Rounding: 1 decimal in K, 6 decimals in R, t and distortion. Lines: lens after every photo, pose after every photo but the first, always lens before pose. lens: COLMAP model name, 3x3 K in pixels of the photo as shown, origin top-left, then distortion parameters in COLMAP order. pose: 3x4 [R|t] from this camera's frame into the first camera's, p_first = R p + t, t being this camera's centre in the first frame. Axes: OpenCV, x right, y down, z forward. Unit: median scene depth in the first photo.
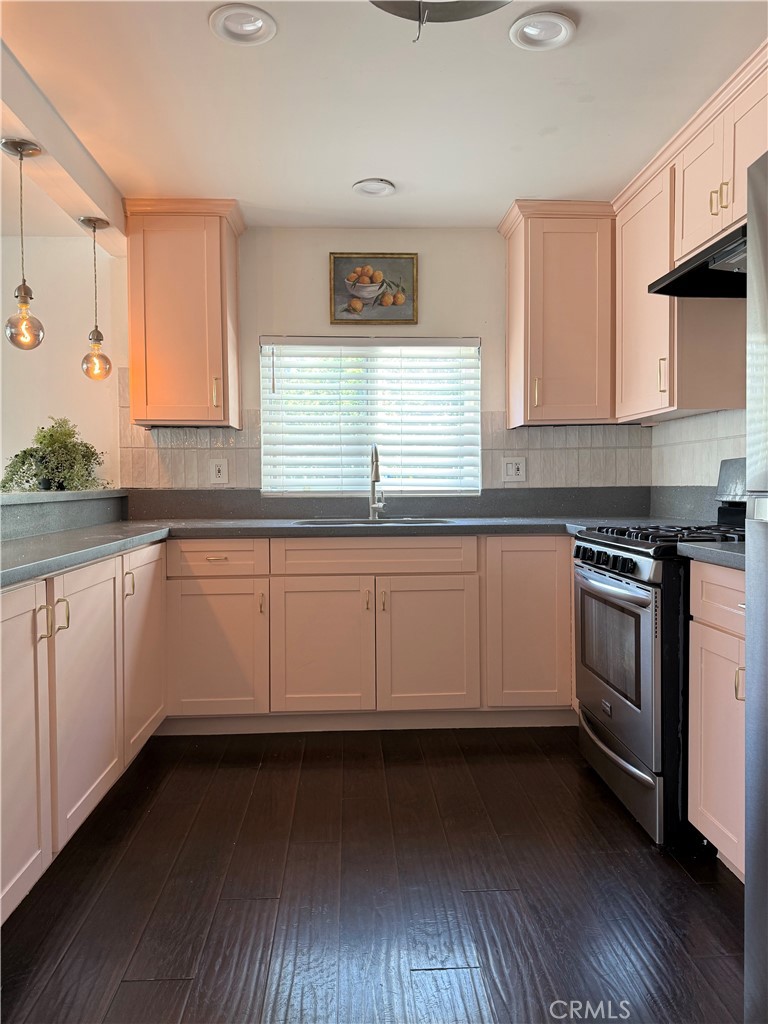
lens RADIAL K [[728.9, 0, 378.2], [0, 728.9, 505.5], [0, 0, 1]] dist [0.057294, -0.015565]
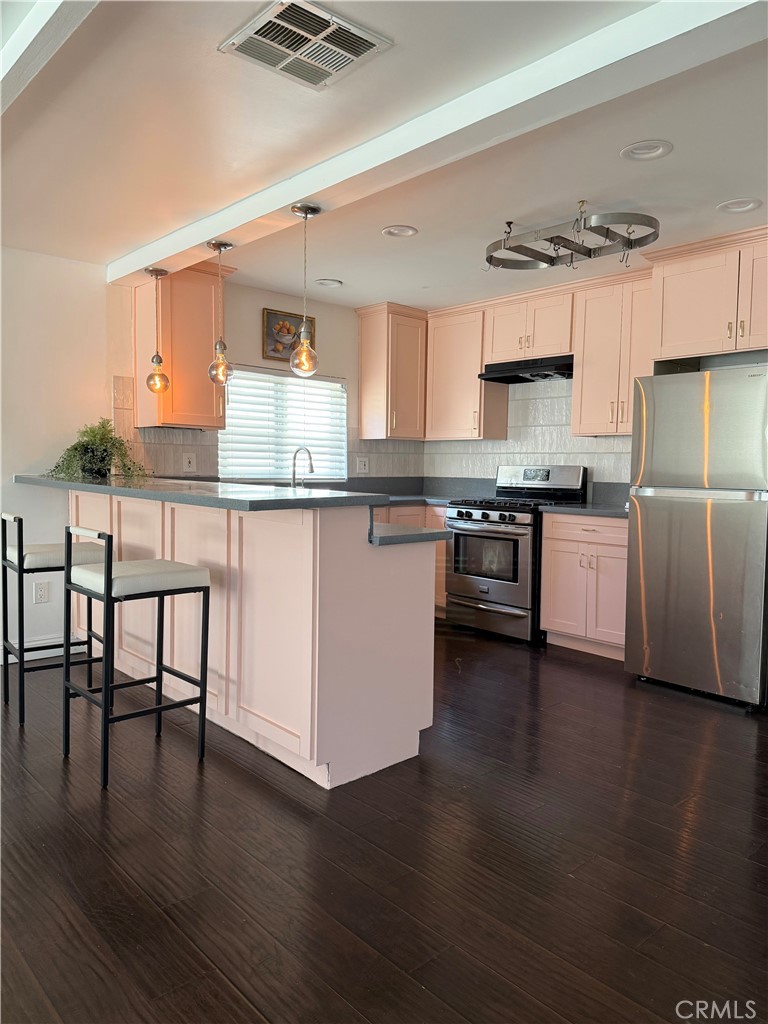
lens RADIAL K [[728.9, 0, 381.2], [0, 728.9, 513.9], [0, 0, 1]] dist [0.057294, -0.015565]
pose [[0.757290, -0.026032, 0.652559, -0.817746], [-0.002187, 0.999099, 0.042393, -0.011159], [-0.653075, -0.033531, 0.756551, -0.217917]]
